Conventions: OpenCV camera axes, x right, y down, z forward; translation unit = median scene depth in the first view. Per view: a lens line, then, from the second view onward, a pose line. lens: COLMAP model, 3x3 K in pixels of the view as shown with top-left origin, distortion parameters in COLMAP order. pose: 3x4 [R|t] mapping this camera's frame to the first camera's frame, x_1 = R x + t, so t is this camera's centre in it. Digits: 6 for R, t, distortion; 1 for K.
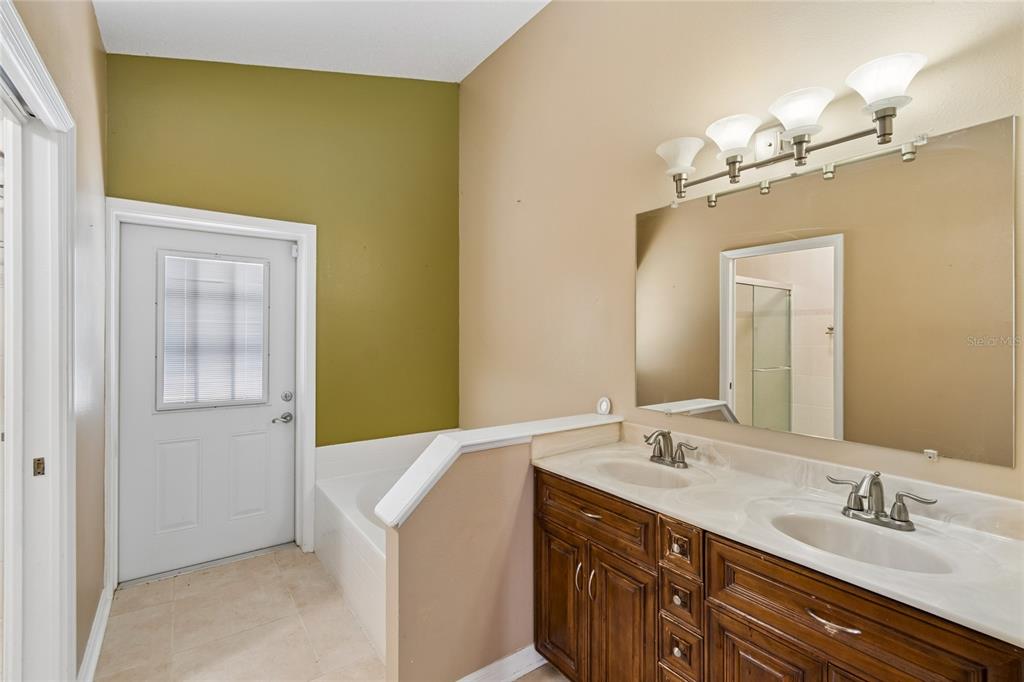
lens RADIAL K [[454.2, 0, 511.8], [0, 454.2, 332.8], [0, 0, 1]] dist [0.000143, -0.000445]
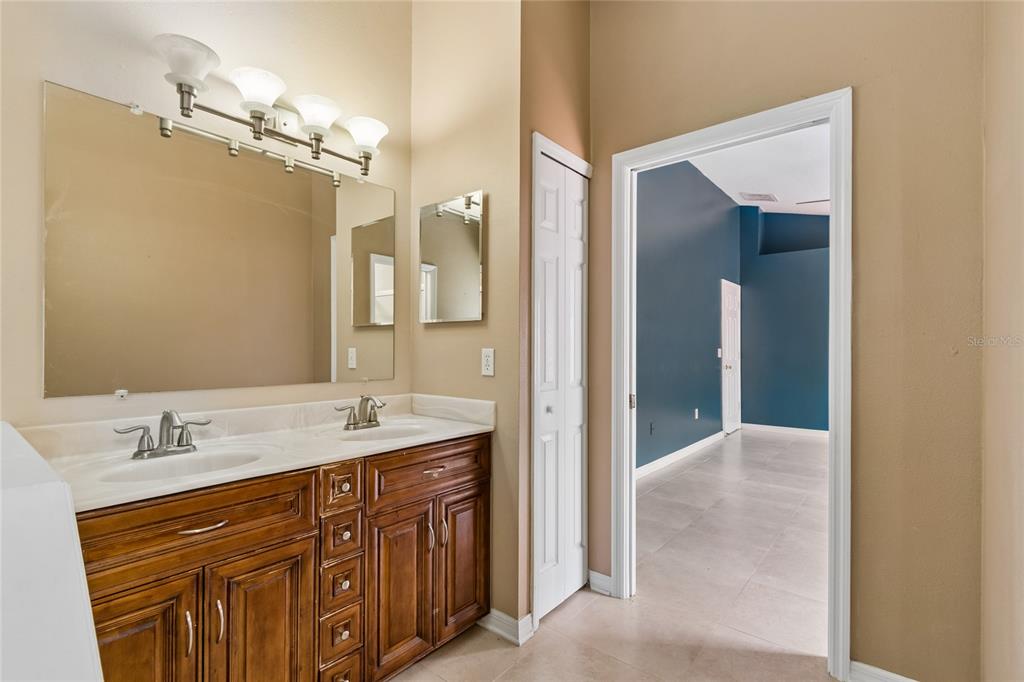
lens RADIAL K [[473.9, 0, 512.0], [0, 473.9, 341.0], [0, 0, 1]] dist [0.000588, -0.000008]
pose [[-0.247445, 0.008016, 0.968869, -0.738689], [-0.014901, 0.999816, -0.012077, 0.129683], [-0.968787, -0.017425, -0.247280, 0.828454]]
